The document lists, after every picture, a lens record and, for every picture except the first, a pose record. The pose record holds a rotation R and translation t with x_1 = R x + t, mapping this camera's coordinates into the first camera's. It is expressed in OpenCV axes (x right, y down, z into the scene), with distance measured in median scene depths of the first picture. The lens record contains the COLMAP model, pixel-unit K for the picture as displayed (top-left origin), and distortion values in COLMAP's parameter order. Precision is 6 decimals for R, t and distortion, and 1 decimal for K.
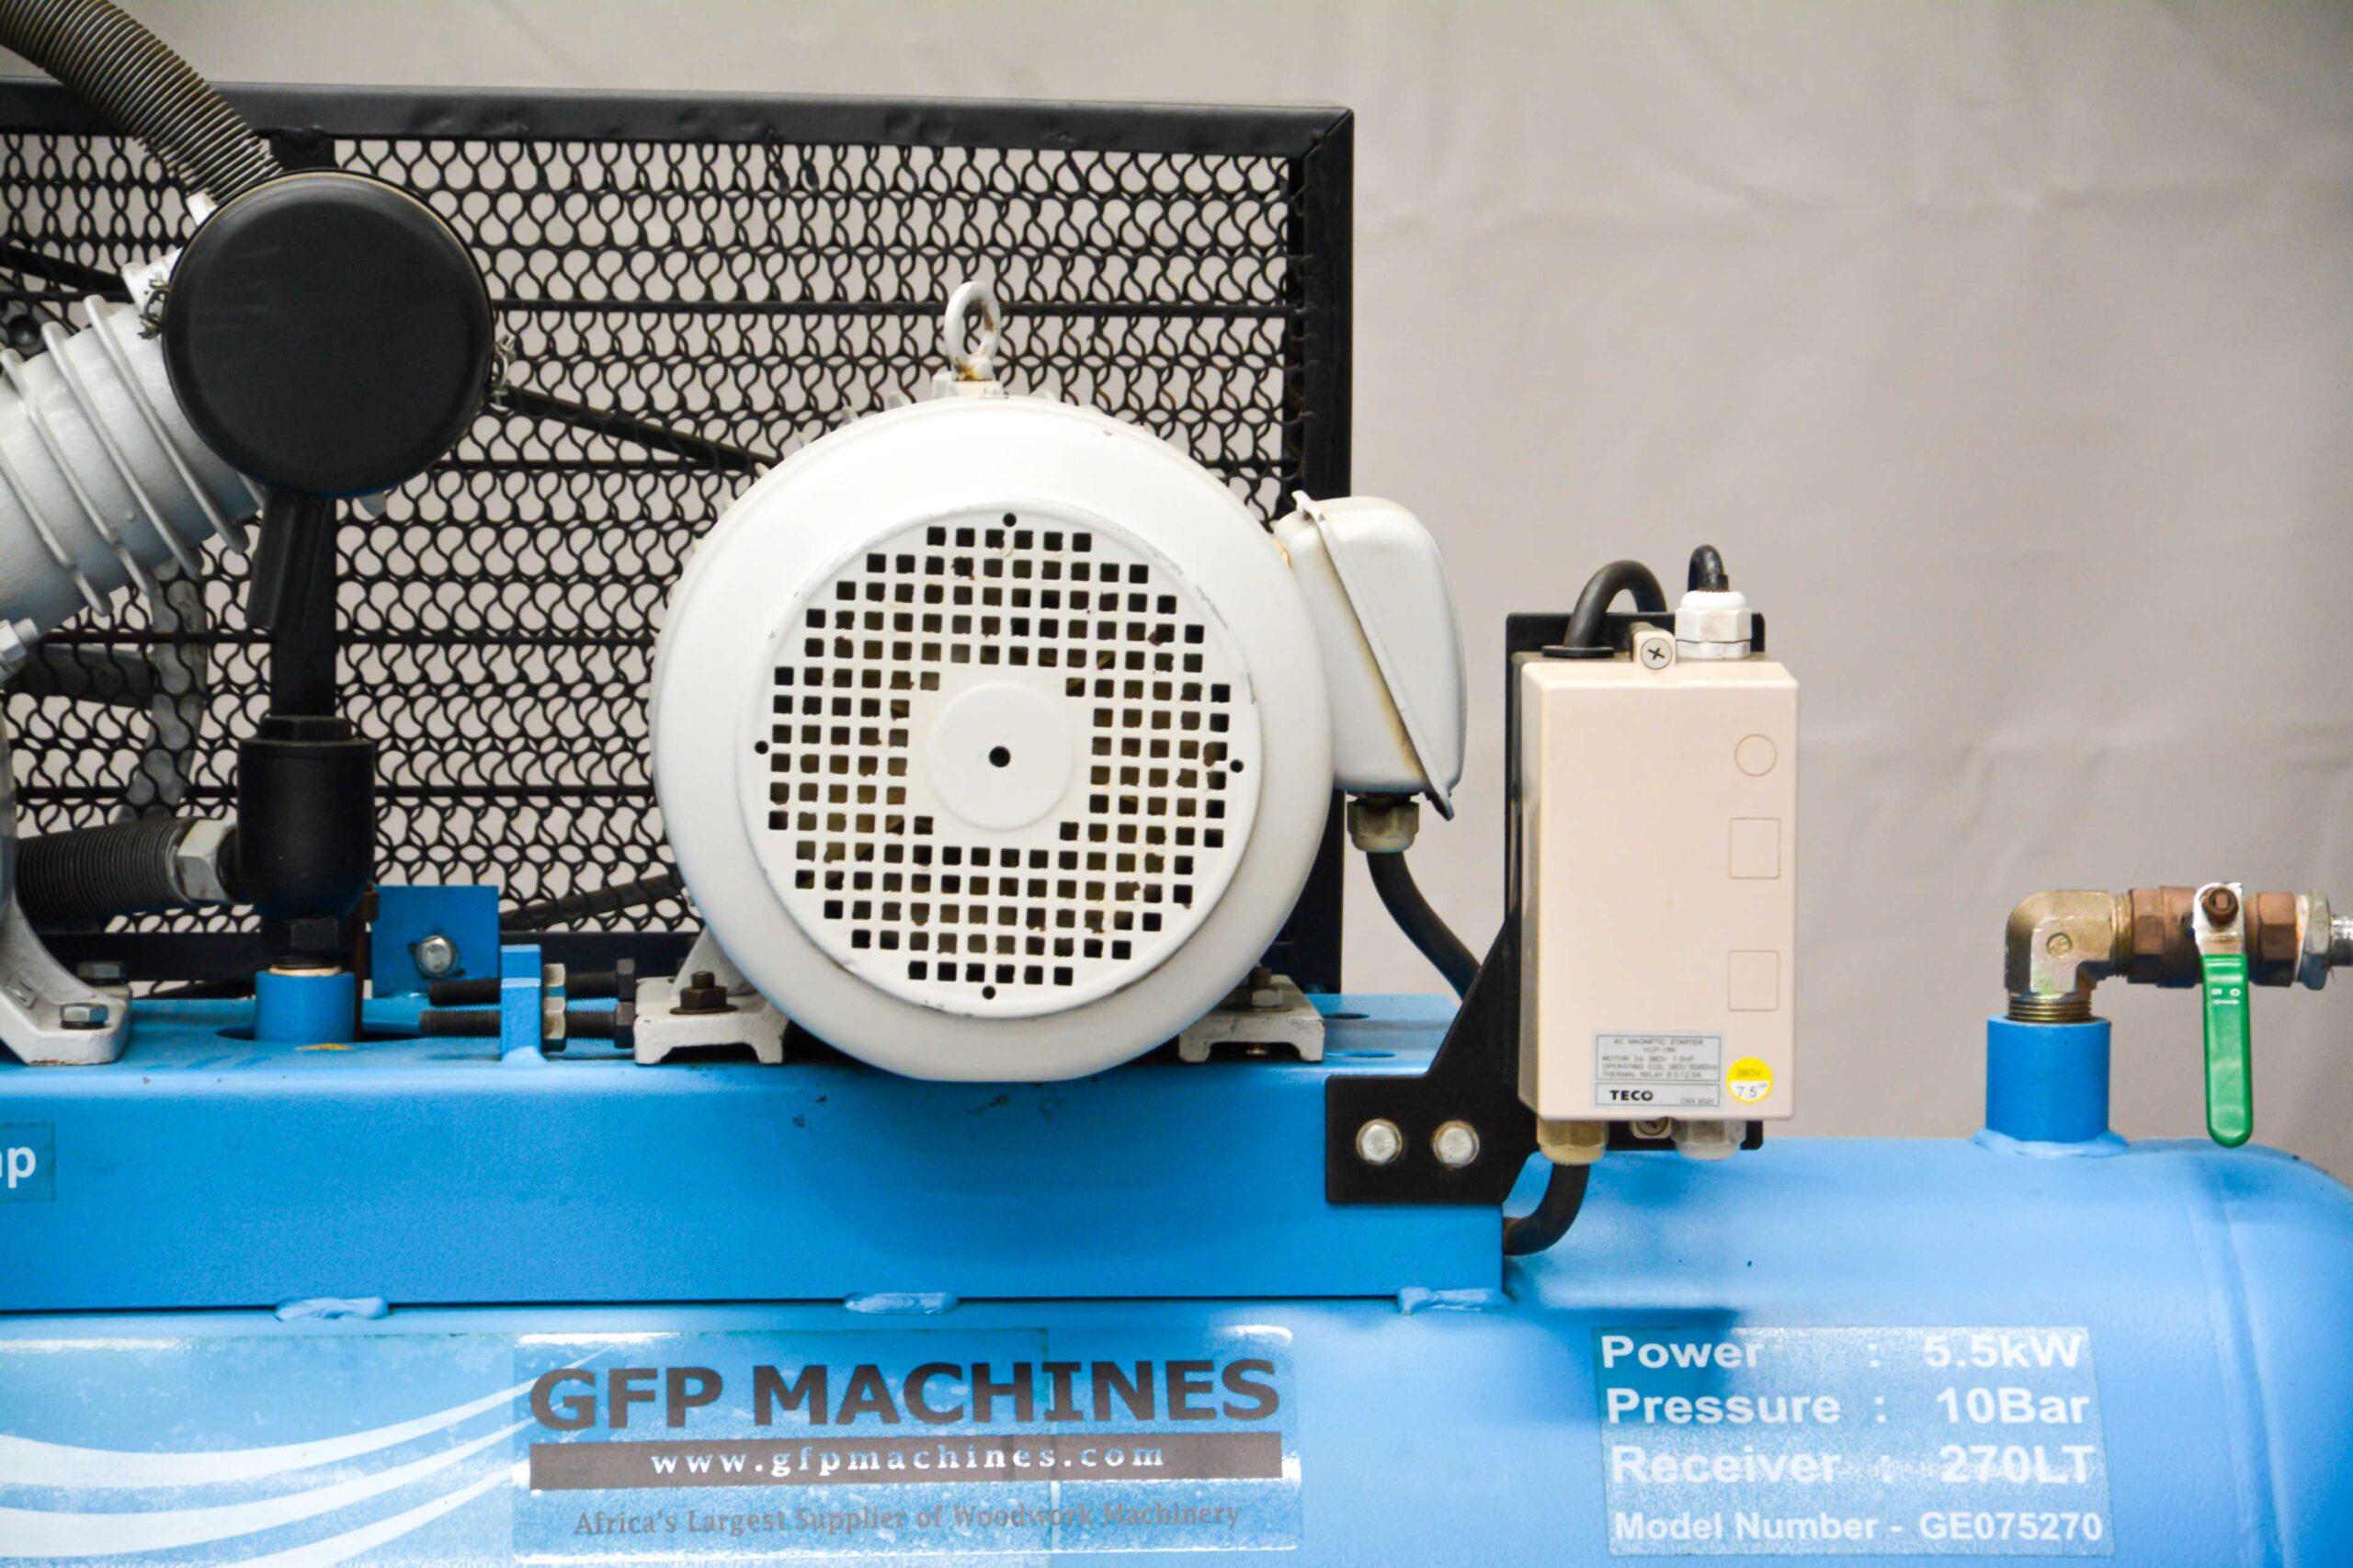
lens RADIAL K [[10258.0, 0, 1155.1], [0, 10258.0, 818.8], [0, 0, 1]] dist [1.462129, 0.000000]
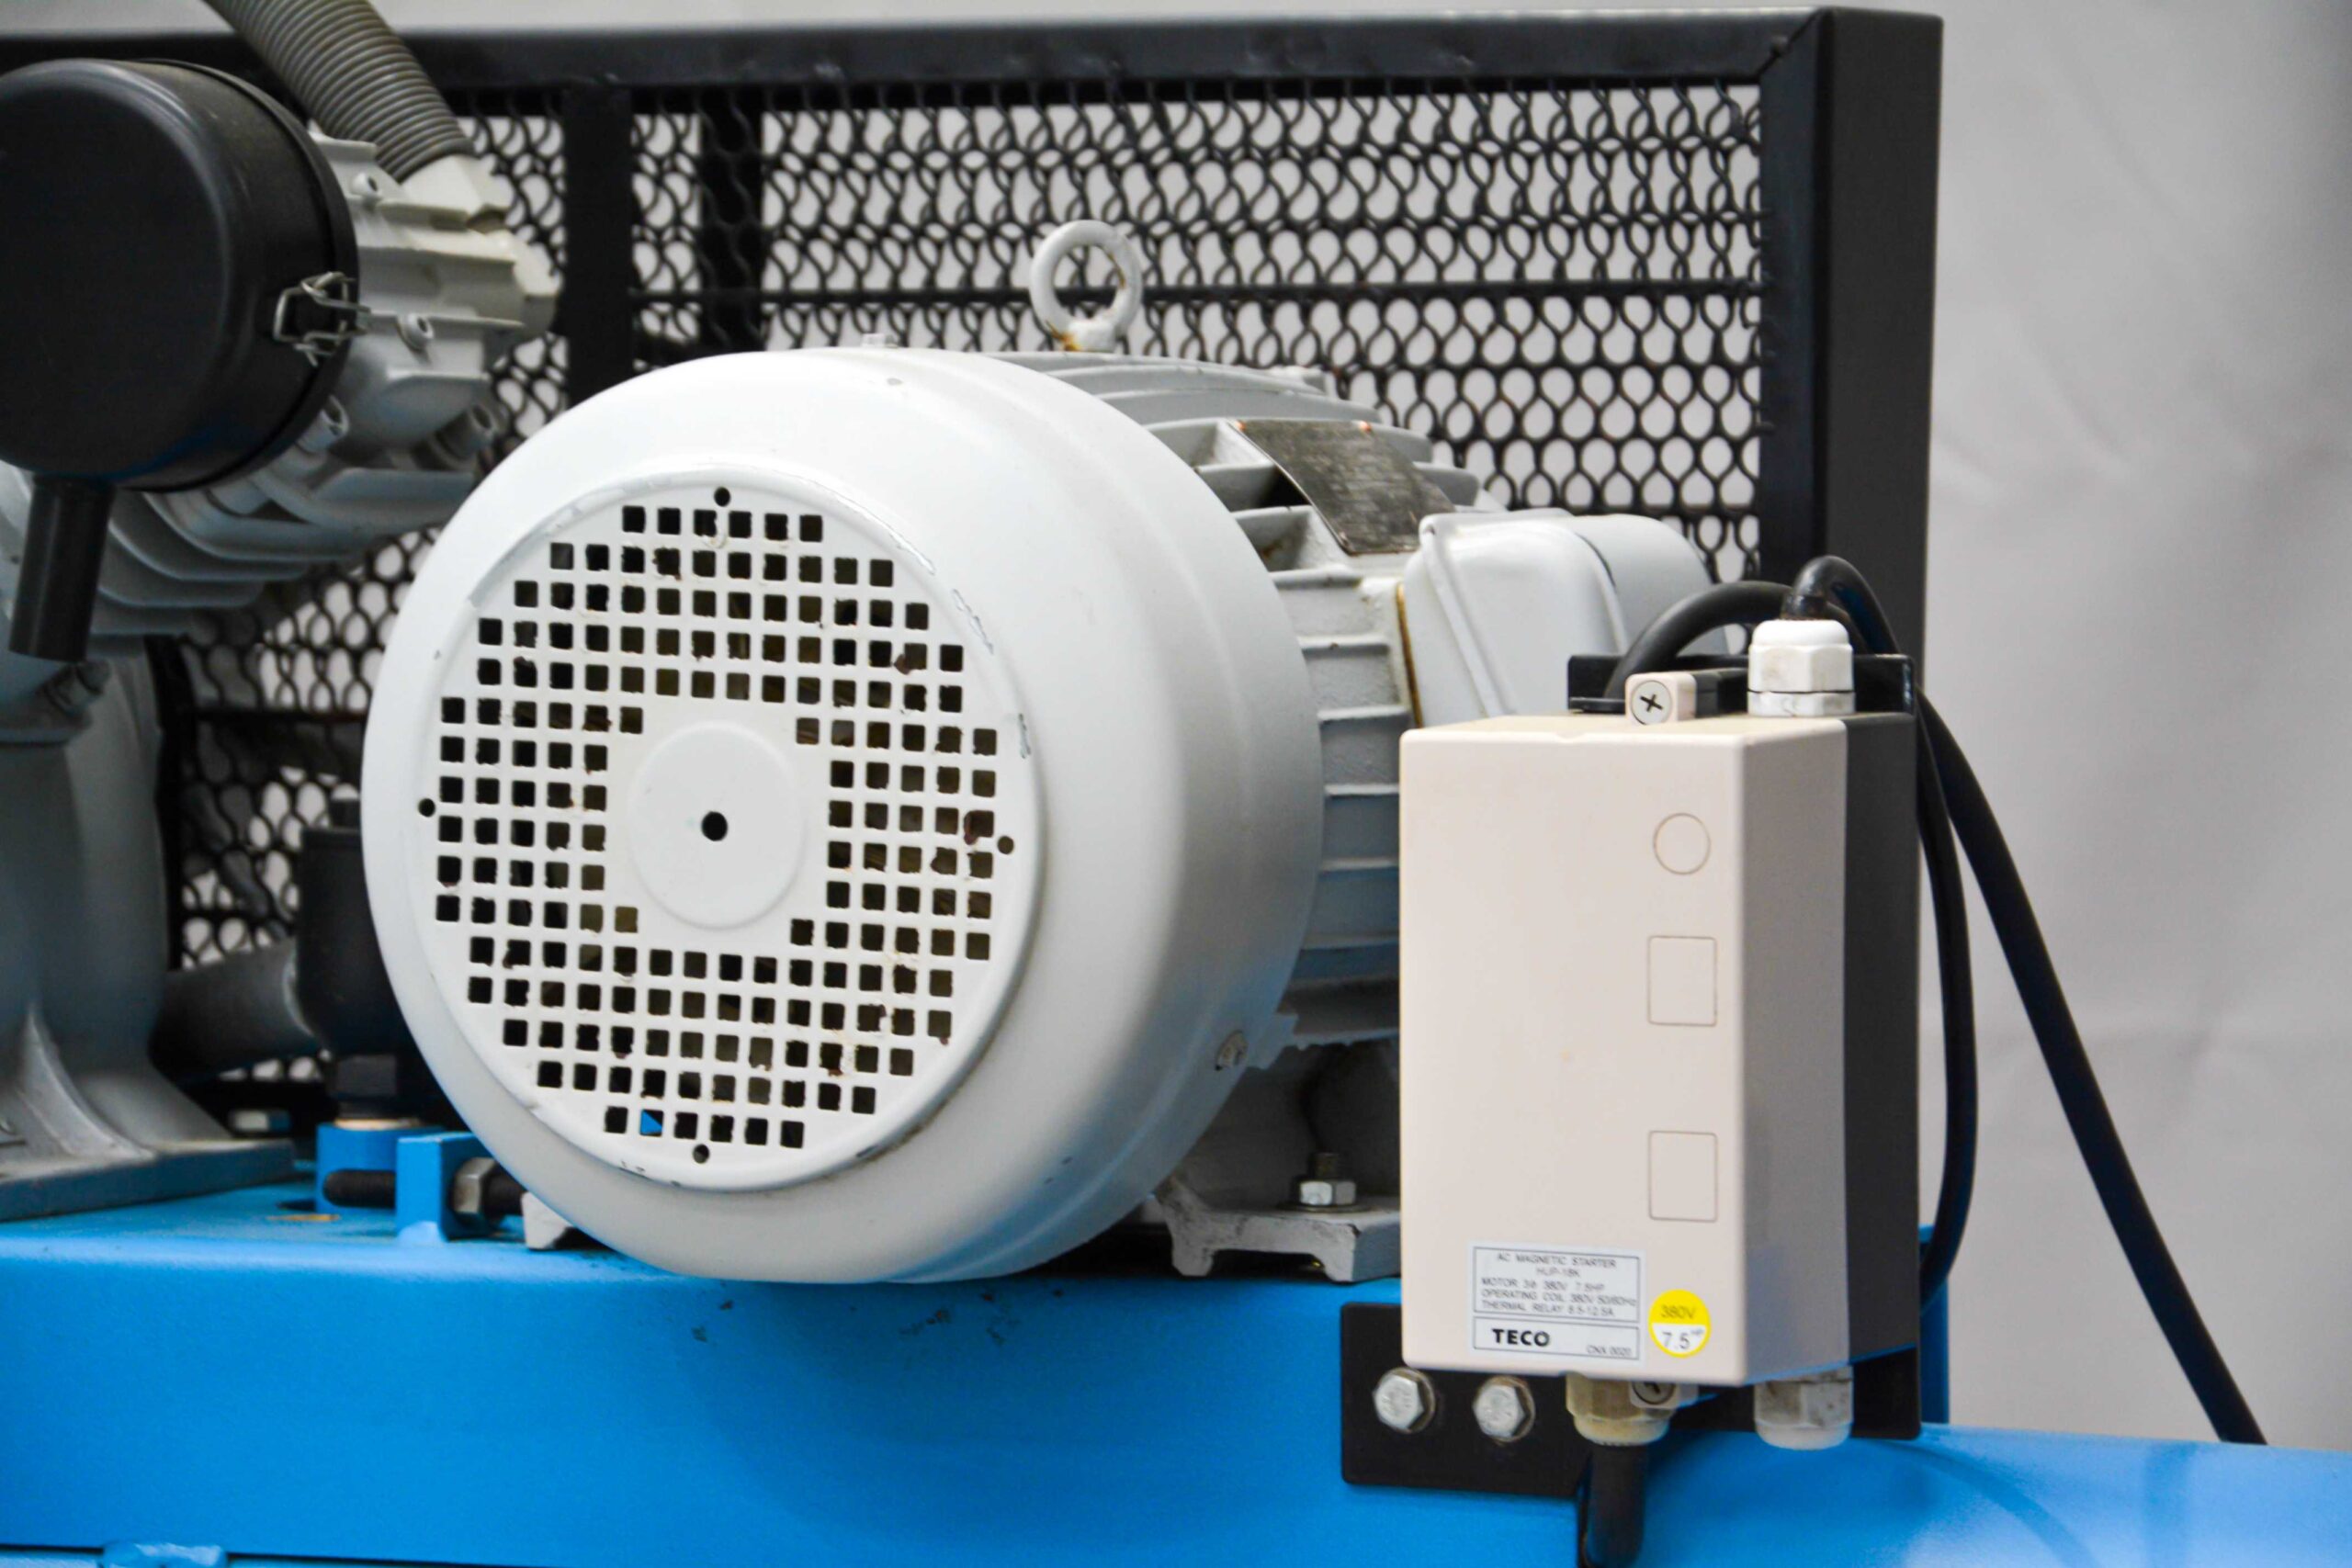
lens RADIAL K [[8399.3, 0, 1168.8], [0, 8399.3, 850.5], [0, 0, 1]] dist [1.136249, 0.000000]
pose [[0.868042, 0.016151, -0.496228, 0.298132], [-0.039380, 0.998562, -0.036385, 0.015523], [0.494926, 0.051125, 0.867430, 0.488107]]
